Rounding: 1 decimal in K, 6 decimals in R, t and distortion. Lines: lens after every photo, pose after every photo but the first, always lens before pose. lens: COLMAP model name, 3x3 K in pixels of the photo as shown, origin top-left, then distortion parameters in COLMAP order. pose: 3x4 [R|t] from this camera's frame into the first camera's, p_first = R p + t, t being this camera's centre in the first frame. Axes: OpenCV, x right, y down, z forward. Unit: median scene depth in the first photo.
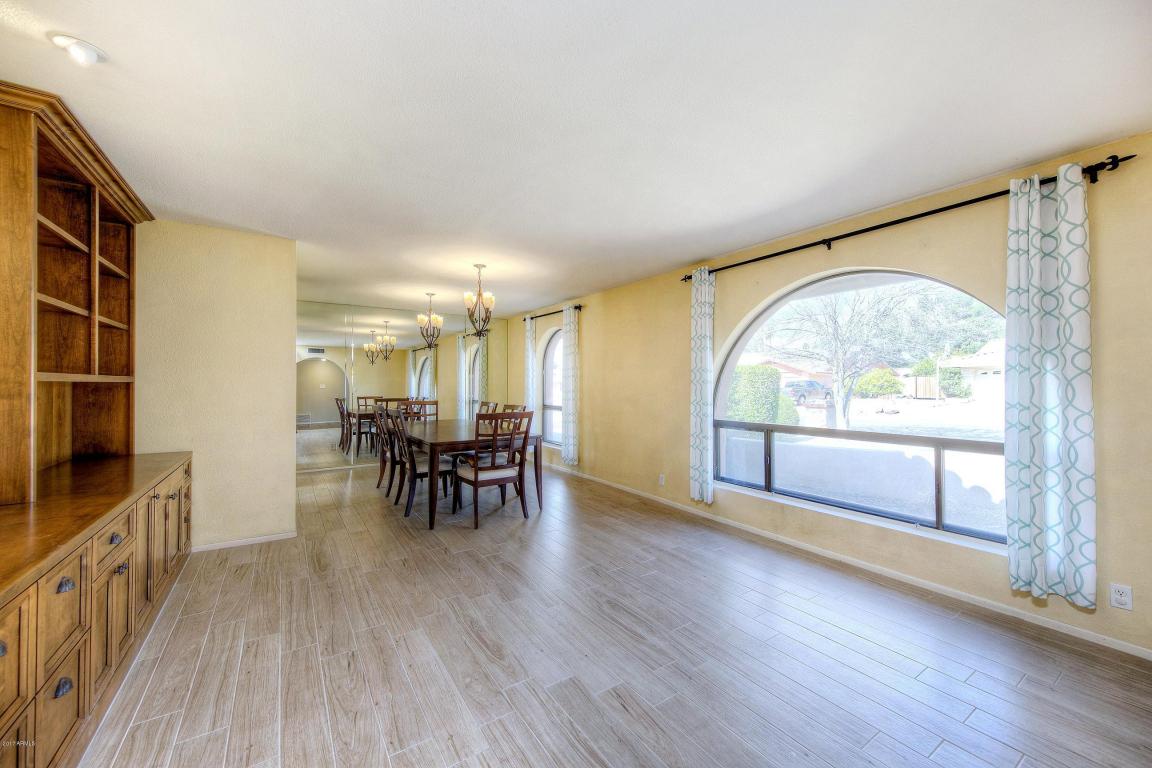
lens RADIAL K [[466.9, 0, 578.7], [0, 466.9, 382.2], [0, 0, 1]] dist [0.000210, -0.000053]
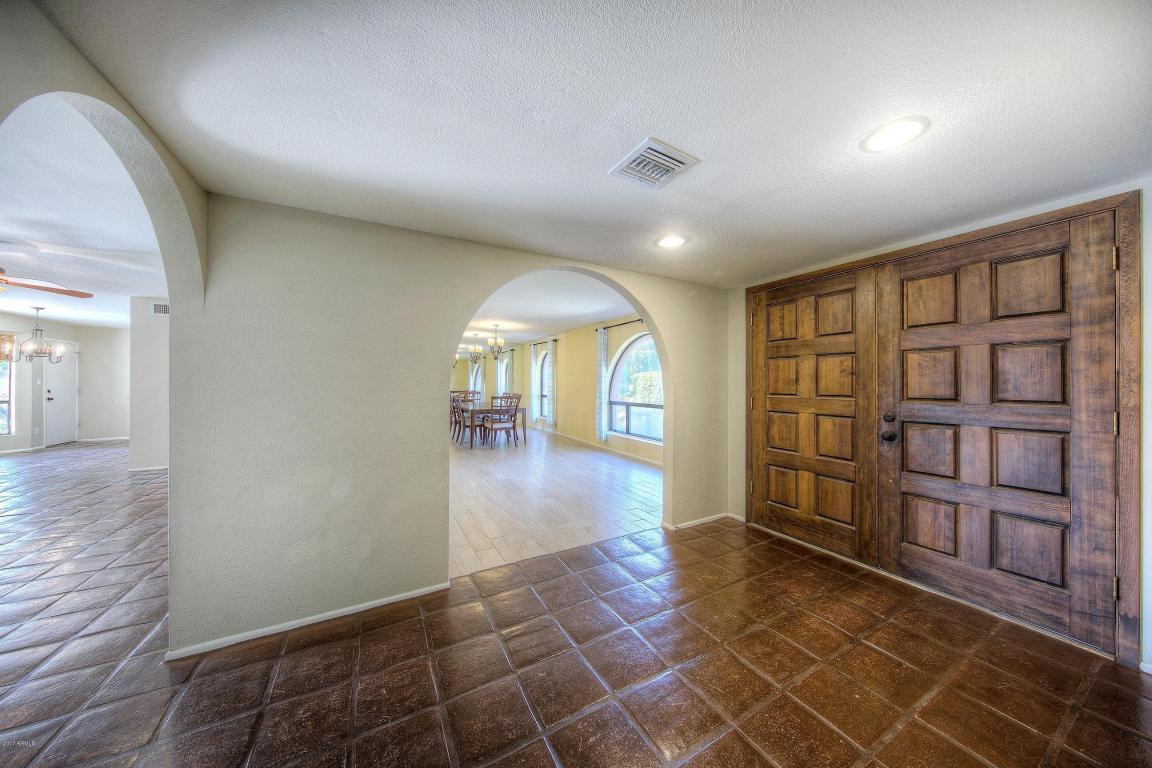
lens RADIAL K [[366.8, 0, 574.6], [0, 366.8, 381.3], [0, 0, 1]] dist [-0.001263, -0.000097]
pose [[0.996627, 0.000905, -0.082062, 0.265583], [-0.000615, 0.999993, 0.003567, -0.008708], [0.082065, -0.003504, 0.996621, -0.579389]]
